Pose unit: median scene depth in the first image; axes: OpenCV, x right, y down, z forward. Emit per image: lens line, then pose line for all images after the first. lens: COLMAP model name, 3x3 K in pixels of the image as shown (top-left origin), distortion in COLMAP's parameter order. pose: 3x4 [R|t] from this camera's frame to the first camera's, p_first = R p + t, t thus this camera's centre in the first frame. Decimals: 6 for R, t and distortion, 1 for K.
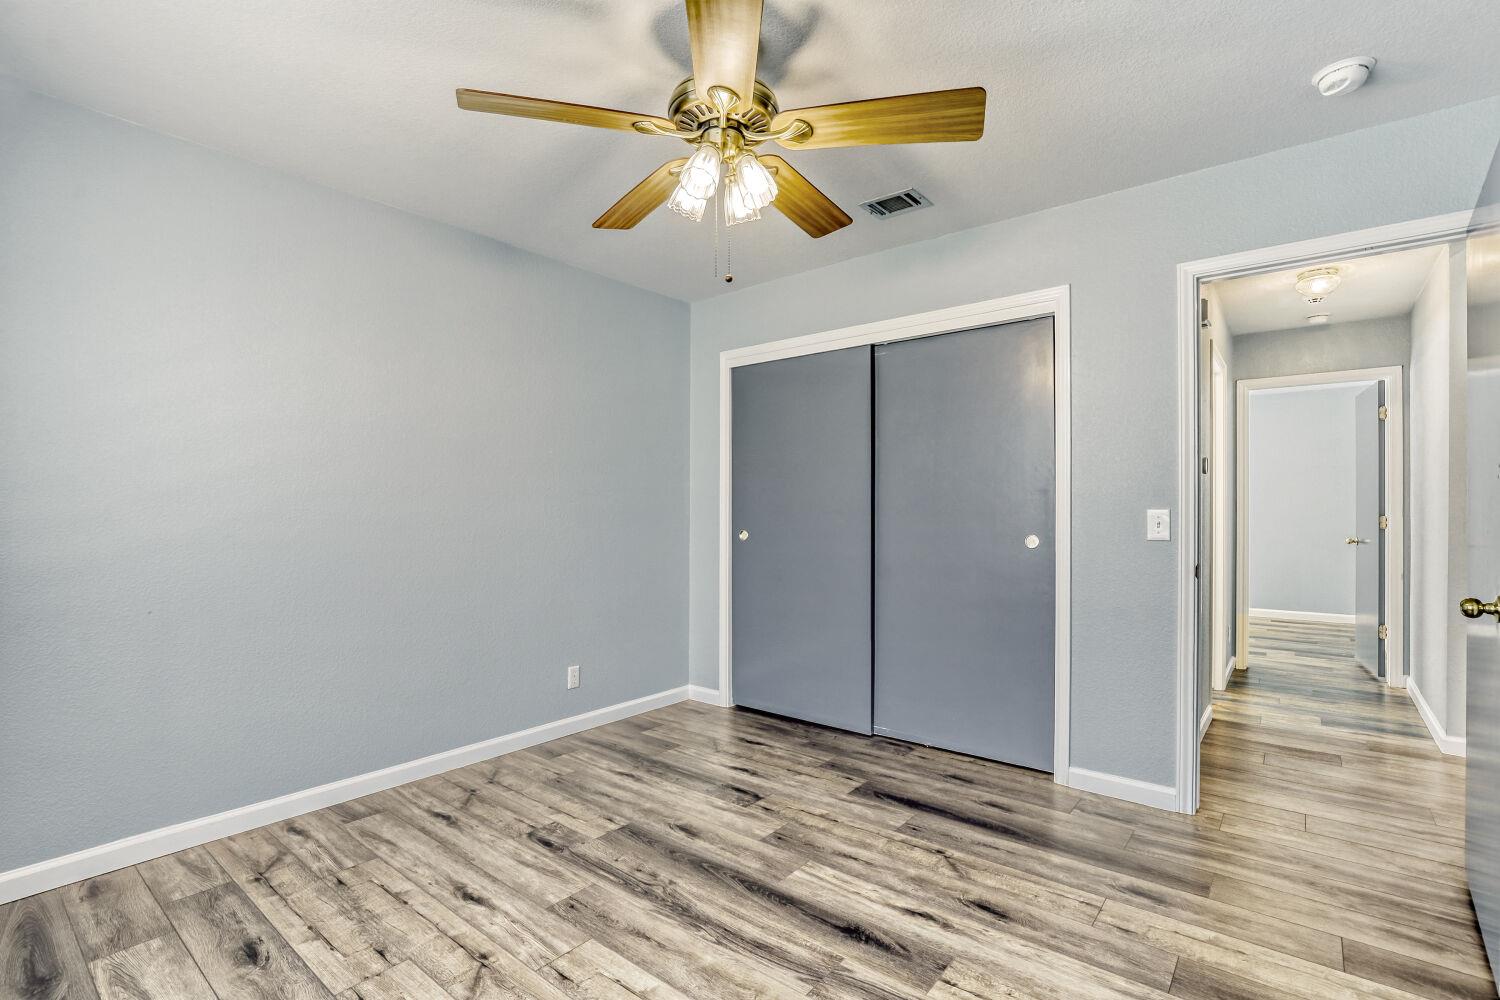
lens RADIAL K [[707.4, 0, 751.7], [0, 707.4, 511.6], [0, 0, 1]] dist [-0.030949, 0.010326]
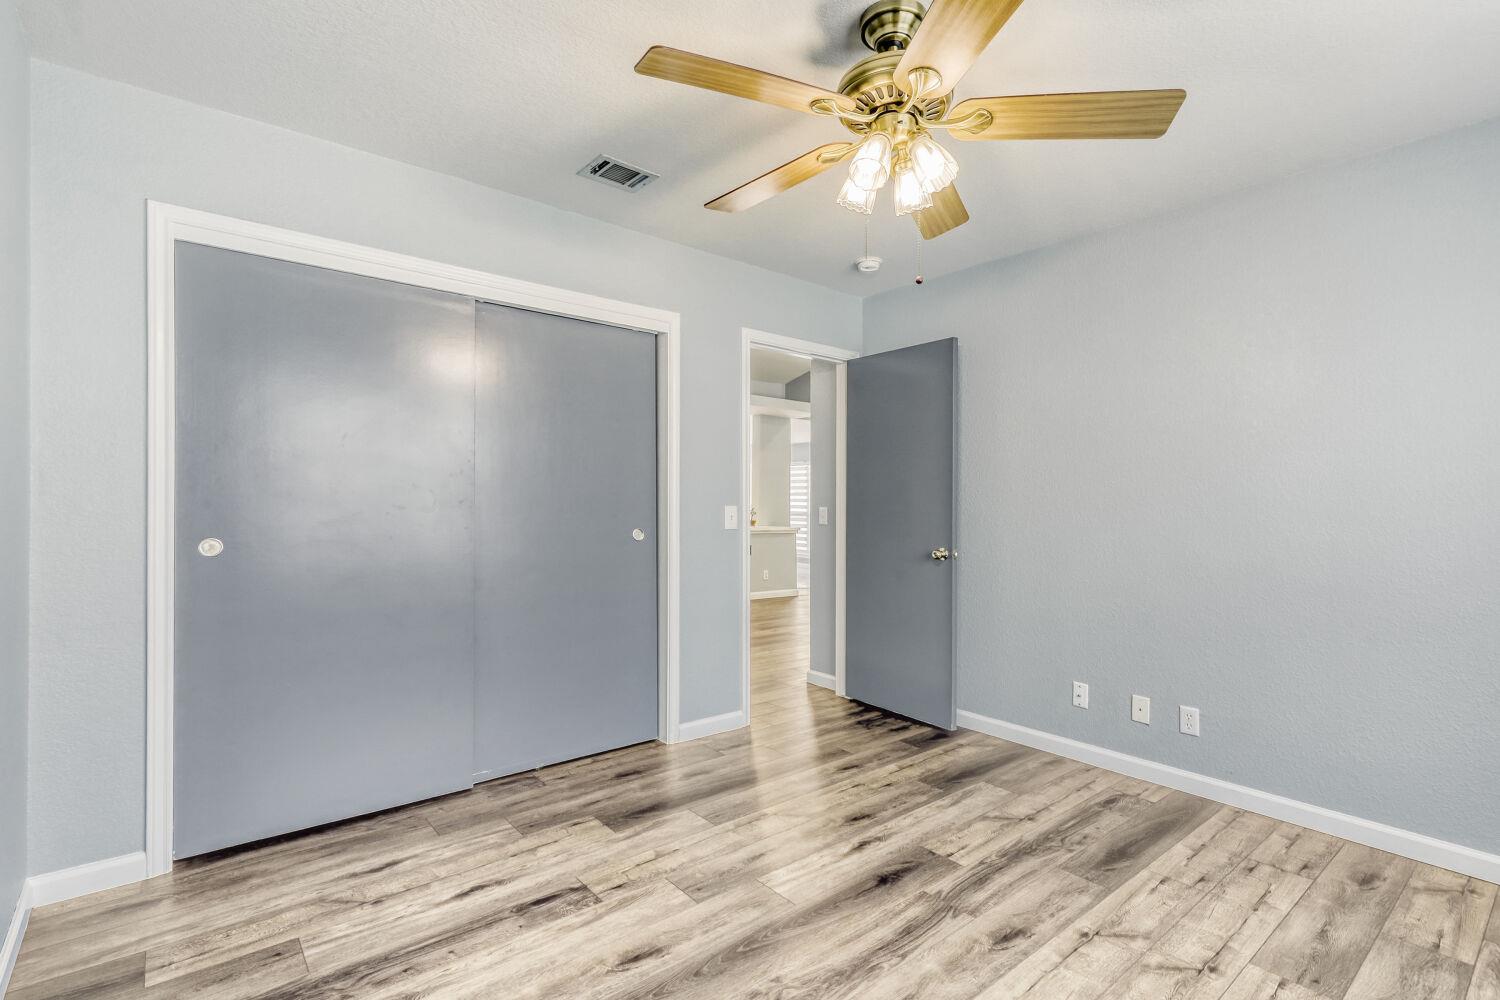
lens RADIAL K [[697.8, 0, 750.2], [0, 697.8, 507.9], [0, 0, 1]] dist [0.009706, -0.000287]
pose [[0.194302, -0.002001, 0.980940, -0.702354], [-0.006342, 0.999974, 0.003296, -0.004972], [-0.980921, -0.006862, 0.194285, 0.691042]]
